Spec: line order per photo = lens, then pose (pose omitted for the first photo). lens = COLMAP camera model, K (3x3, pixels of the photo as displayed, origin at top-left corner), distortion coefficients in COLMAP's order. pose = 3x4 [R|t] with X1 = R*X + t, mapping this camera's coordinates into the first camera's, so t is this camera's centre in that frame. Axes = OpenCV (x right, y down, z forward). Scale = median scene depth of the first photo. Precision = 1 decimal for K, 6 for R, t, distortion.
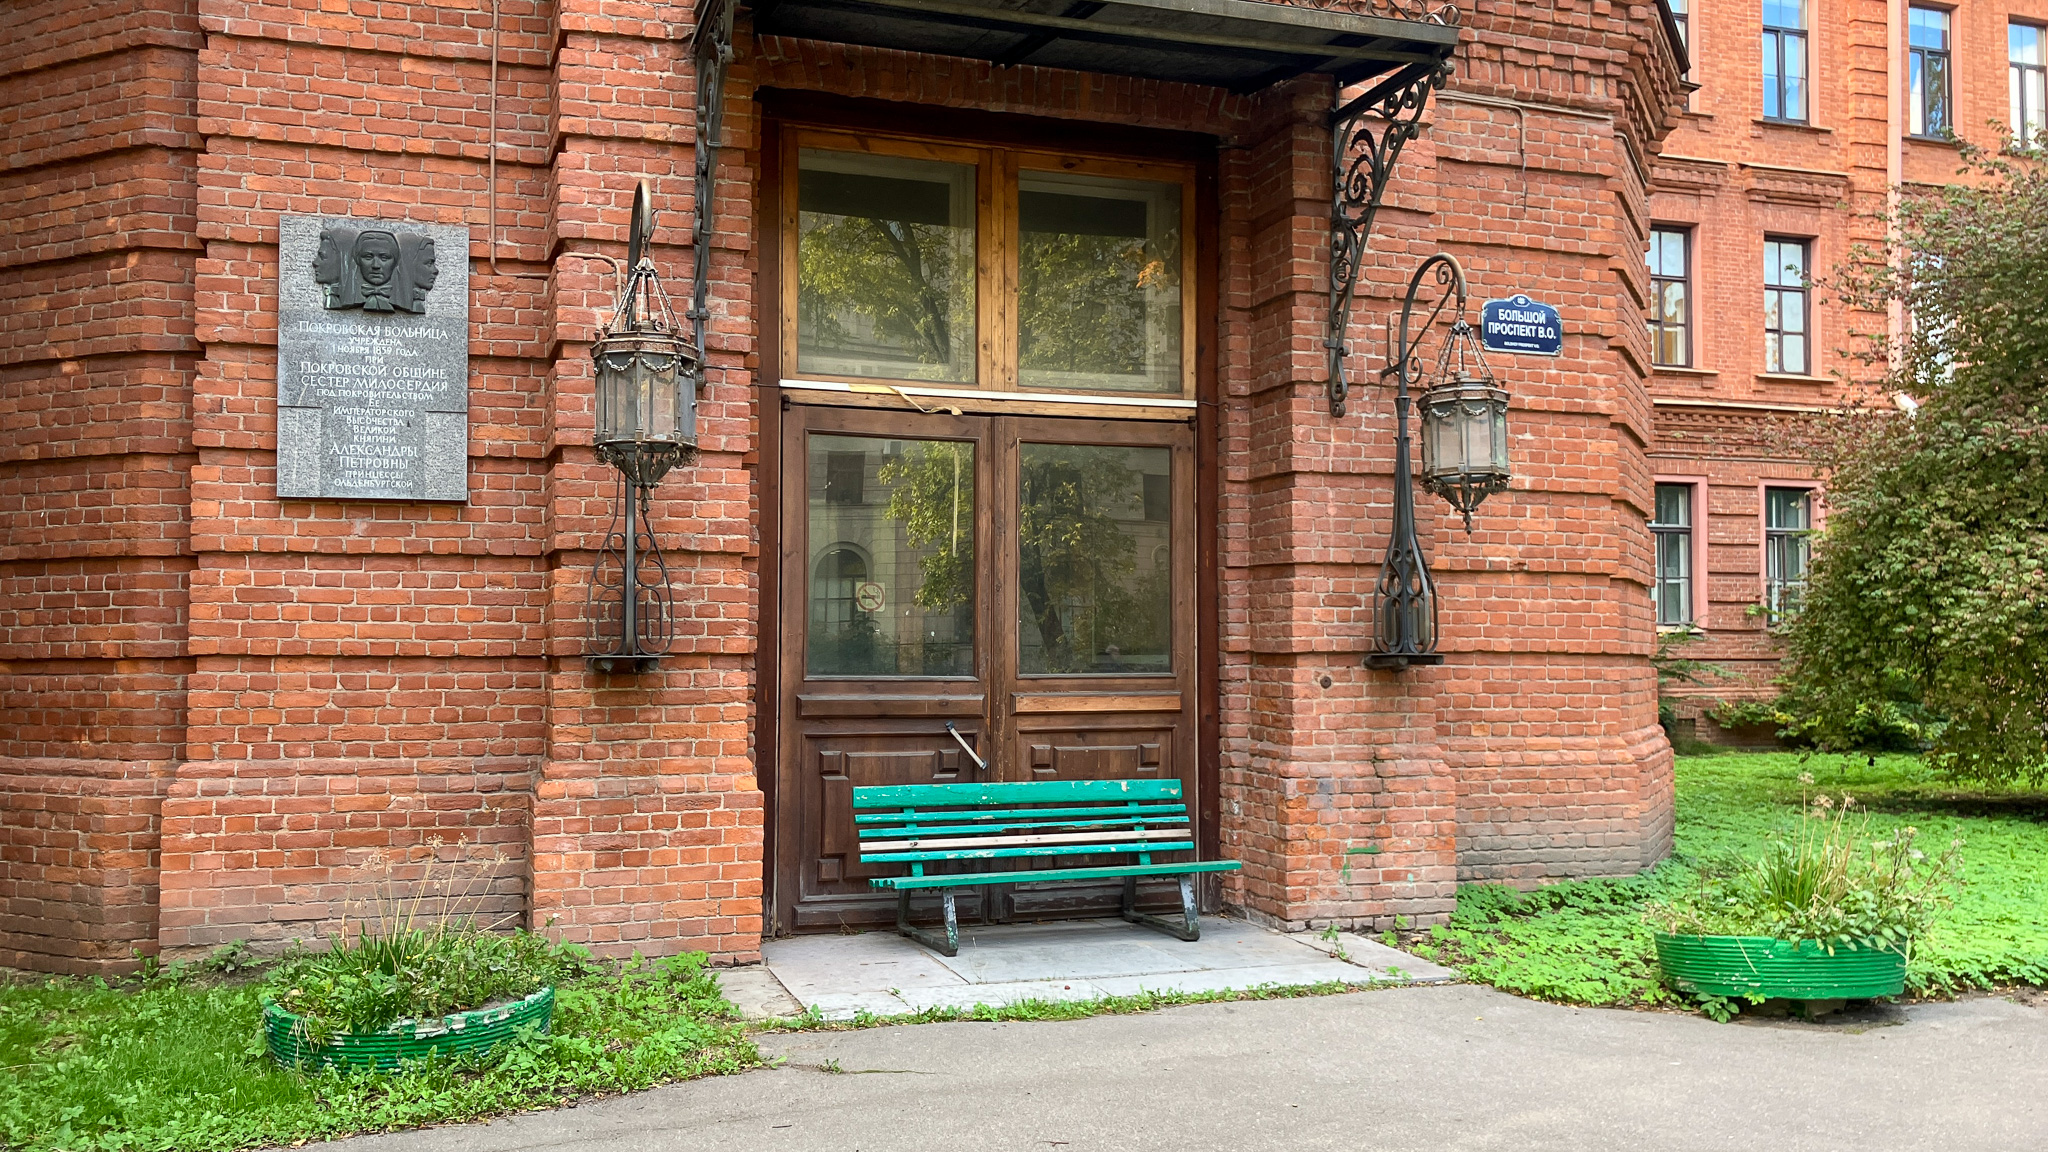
lens RADIAL K [[1680.0, 0, 1022.9], [0, 1680.0, 591.9], [0, 0, 1]] dist [0.014388, 0.007735]
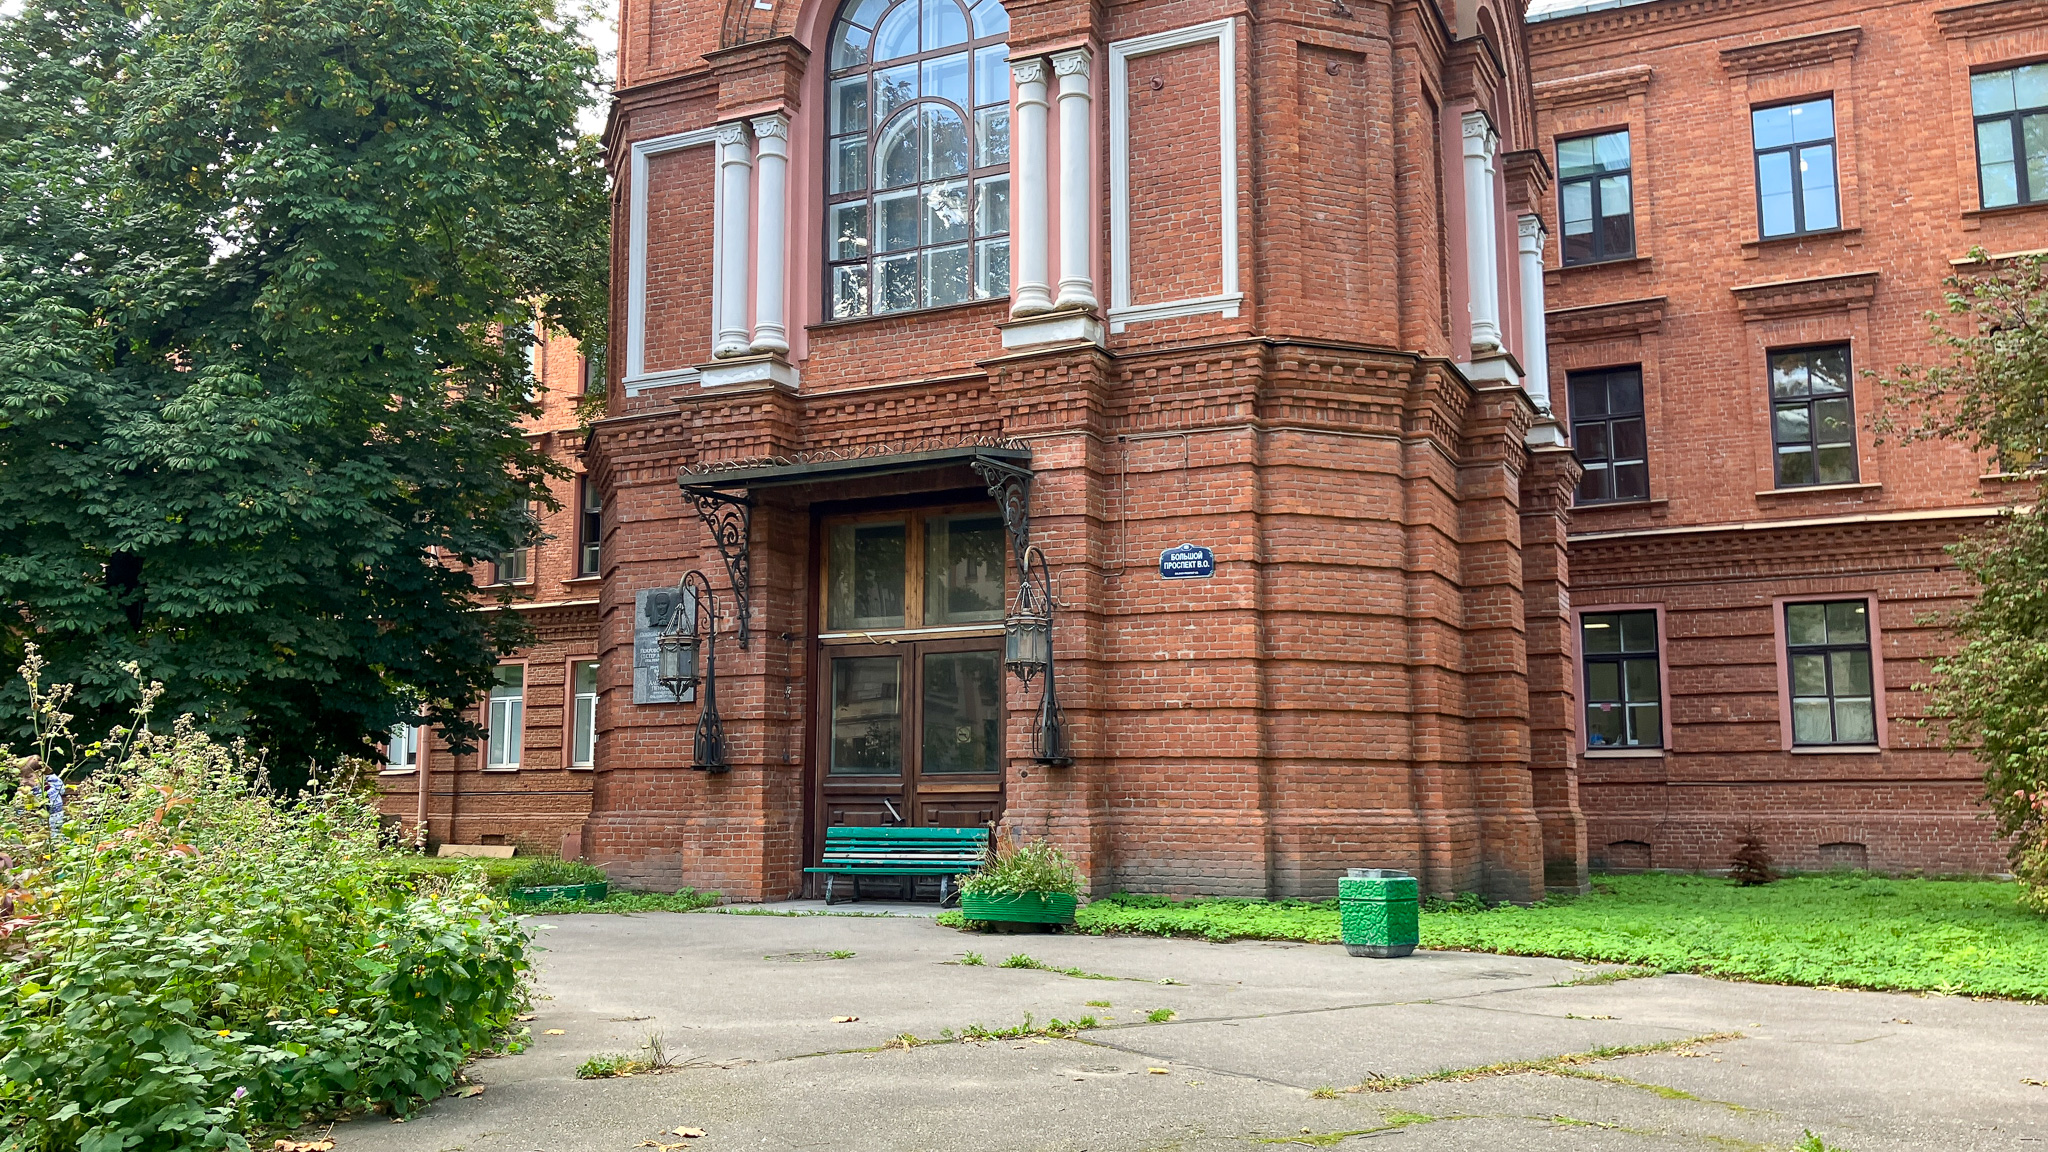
lens RADIAL K [[1681.9, 0, 1035.3], [0, 1681.9, 573.4], [0, 0, 1]] dist [0.106465, -0.147535]
pose [[0.723957, -0.095723, -0.683172, 1.496216], [0.028698, 0.993648, -0.108814, 0.035863], [0.689248, 0.059172, 0.722105, -0.357509]]
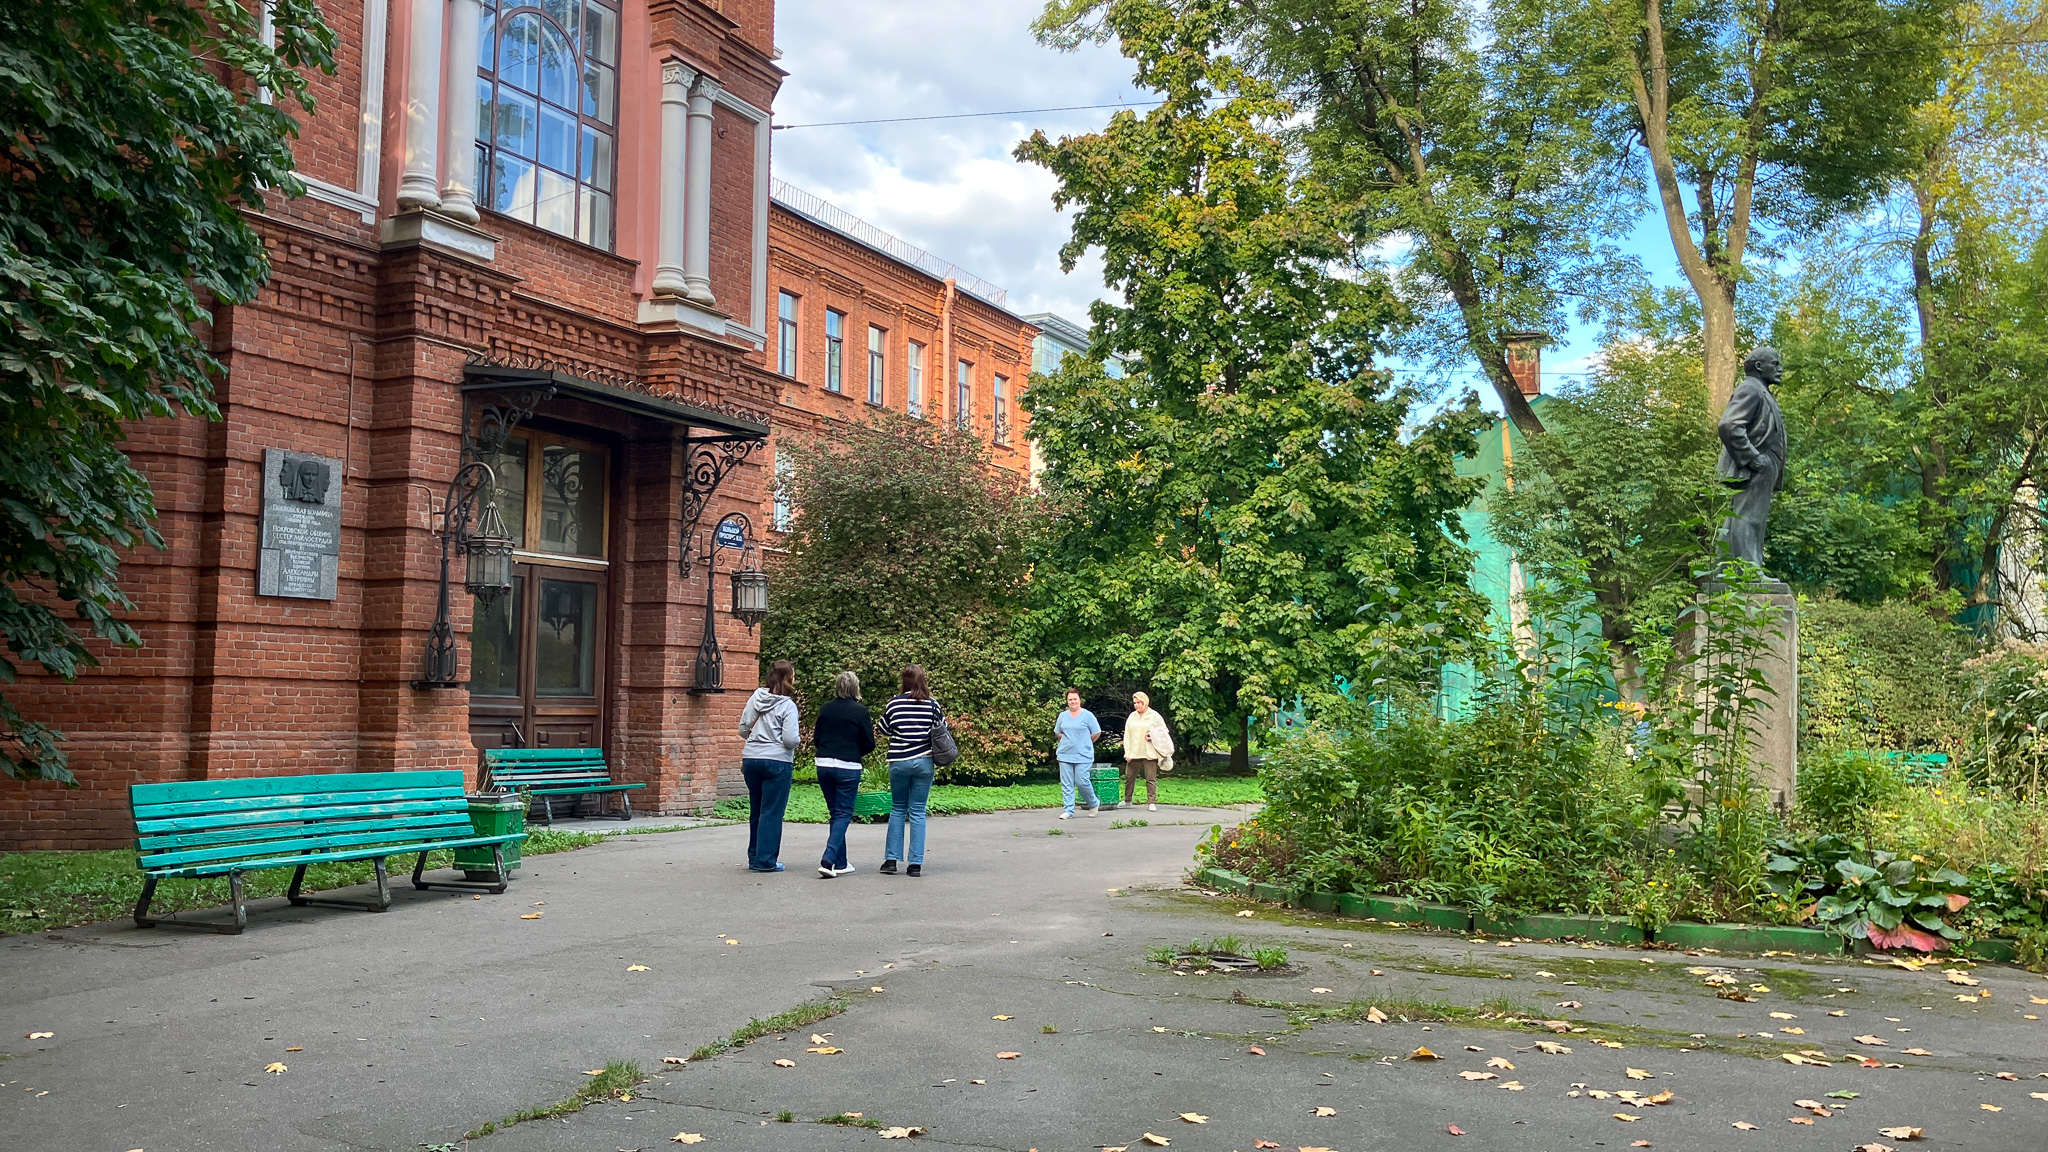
lens RADIAL K [[1680.0, 0, 1022.9], [0, 1680.0, 591.9], [0, 0, 1]] dist [0.014388, 0.007735]
pose [[0.721555, 0.059369, 0.689807, -0.994828], [-0.038597, 0.998217, -0.045540, -0.004765], [-0.691280, 0.006235, 0.722560, -0.868552]]
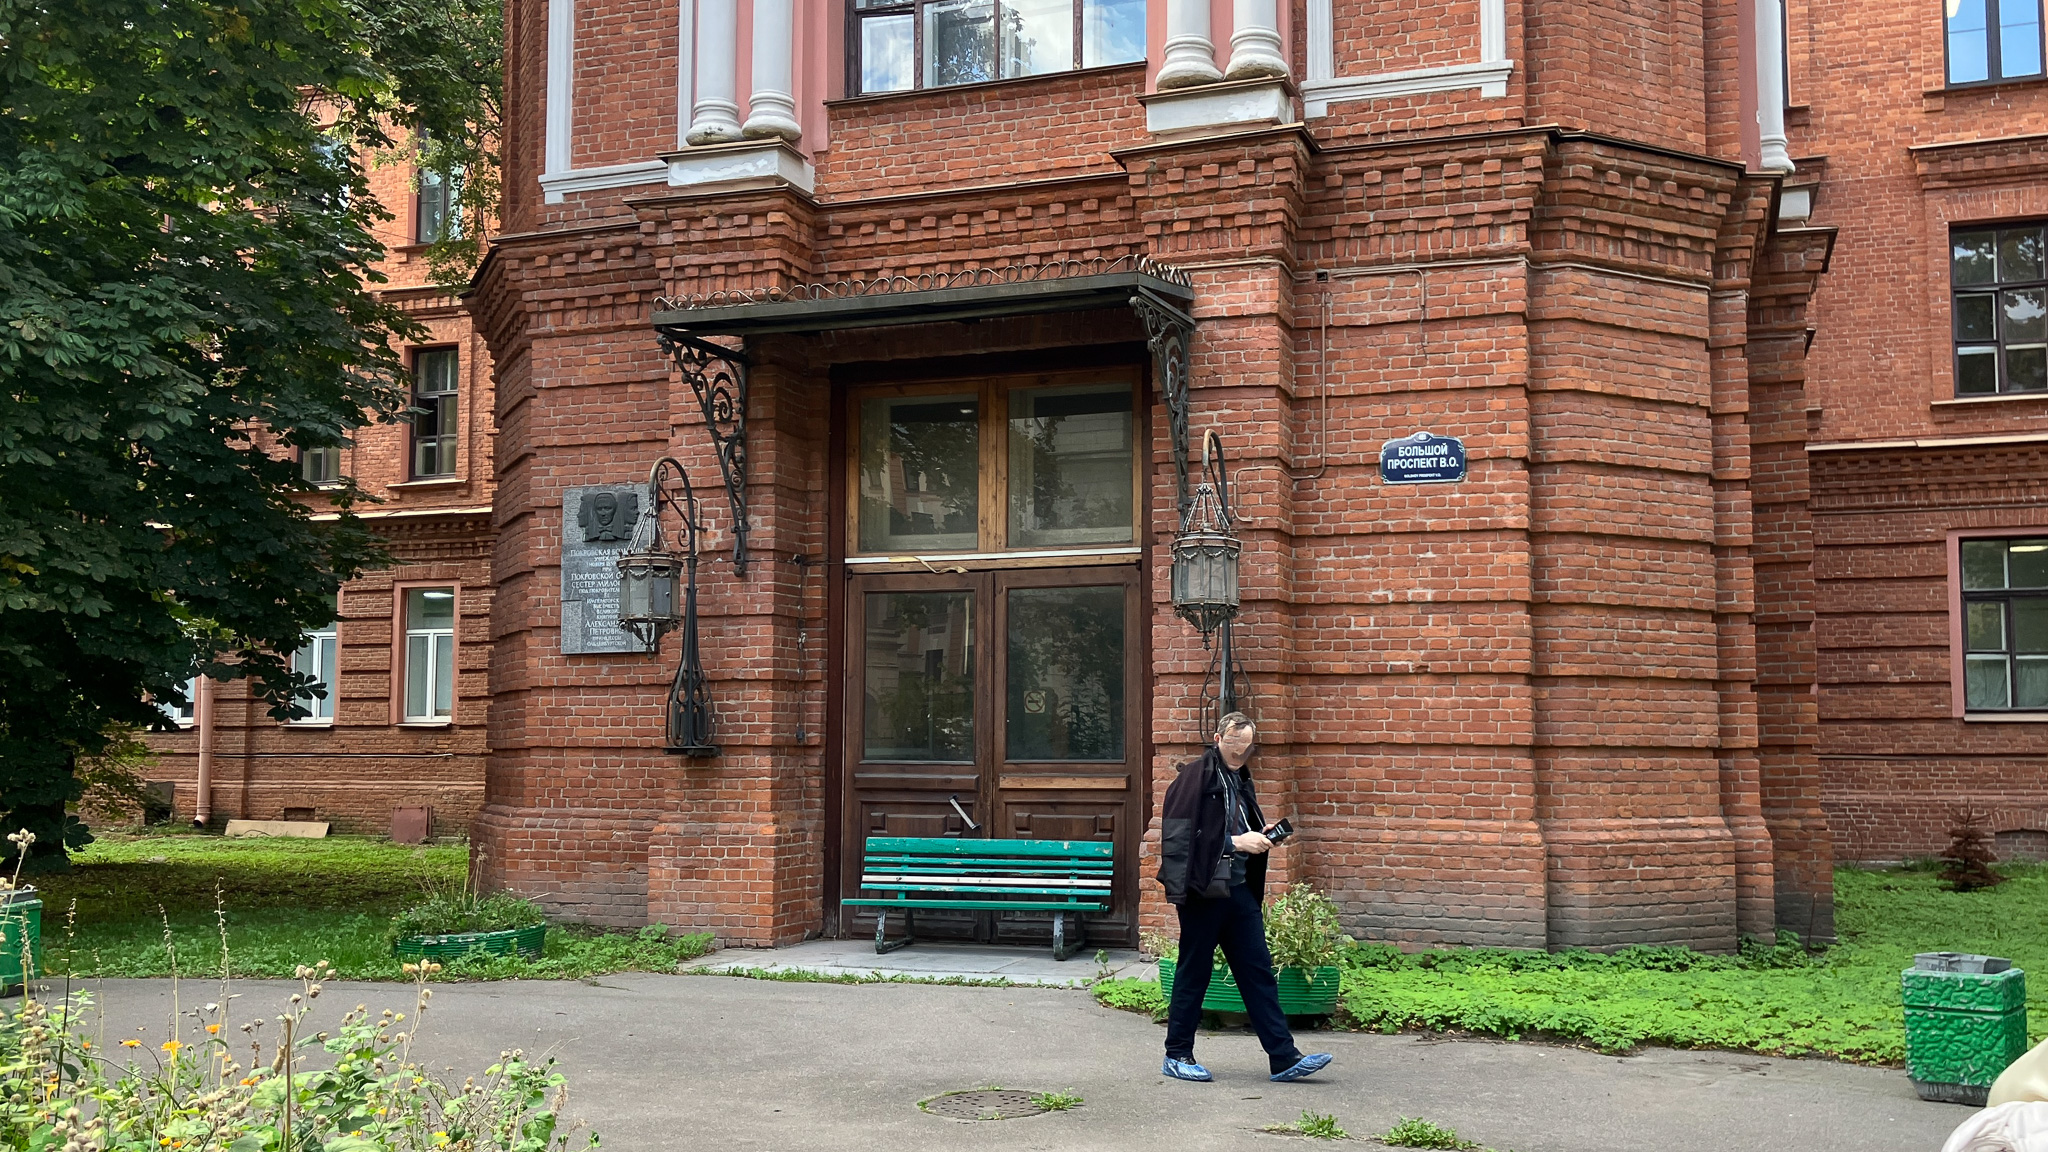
lens RADIAL K [[1819.3, 0, 1084.0], [0, 1819.3, 623.5], [0, 0, 1]] dist [0.064982, -0.092047]
pose [[0.799302, -0.040783, -0.599544, 0.954432], [0.021565, 0.998998, -0.039206, -0.002596], [0.600542, 0.018408, 0.799381, -0.144678]]
